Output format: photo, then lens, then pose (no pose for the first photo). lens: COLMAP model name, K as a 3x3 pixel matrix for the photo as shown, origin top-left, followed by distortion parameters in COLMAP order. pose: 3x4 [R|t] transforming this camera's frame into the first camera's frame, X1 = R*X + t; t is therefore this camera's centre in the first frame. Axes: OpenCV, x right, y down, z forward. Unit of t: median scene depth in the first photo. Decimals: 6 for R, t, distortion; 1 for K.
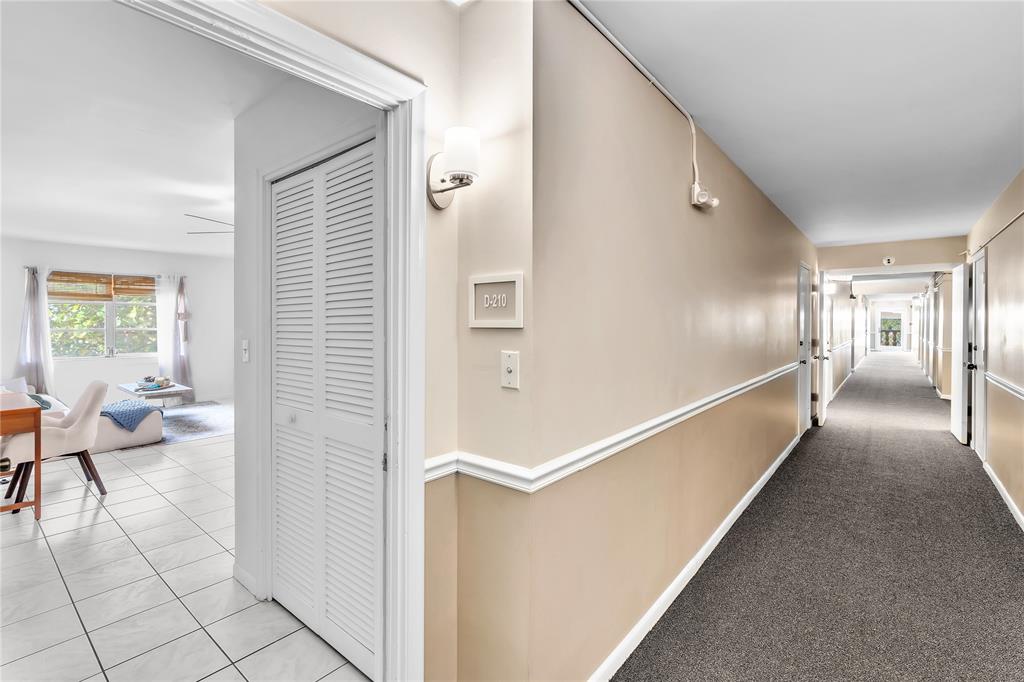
lens RADIAL K [[465.9, 0, 500.8], [0, 465.9, 322.7], [0, 0, 1]] dist [-0.005508, 0.000663]
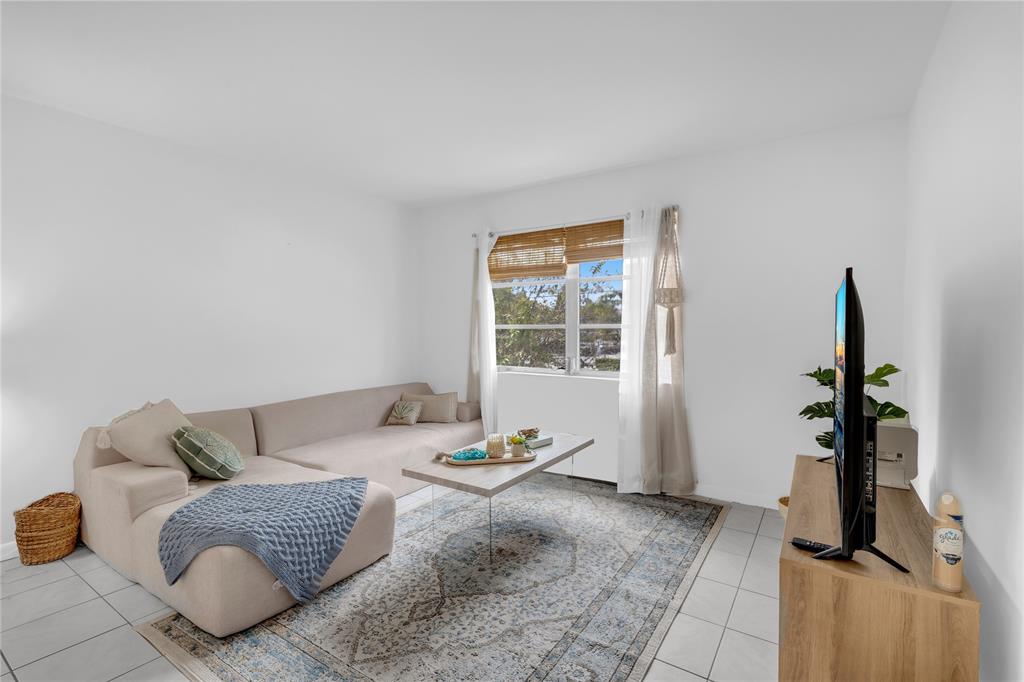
lens RADIAL K [[465.9, 0, 508.1], [0, 465.9, 345.4], [0, 0, 1]] dist [-0.005508, 0.000663]
pose [[0.097194, 0.040375, -0.994446, -0.301078], [-0.001195, 0.999181, 0.040451, 0.016851], [0.995265, -0.002744, 0.097162, 0.948160]]
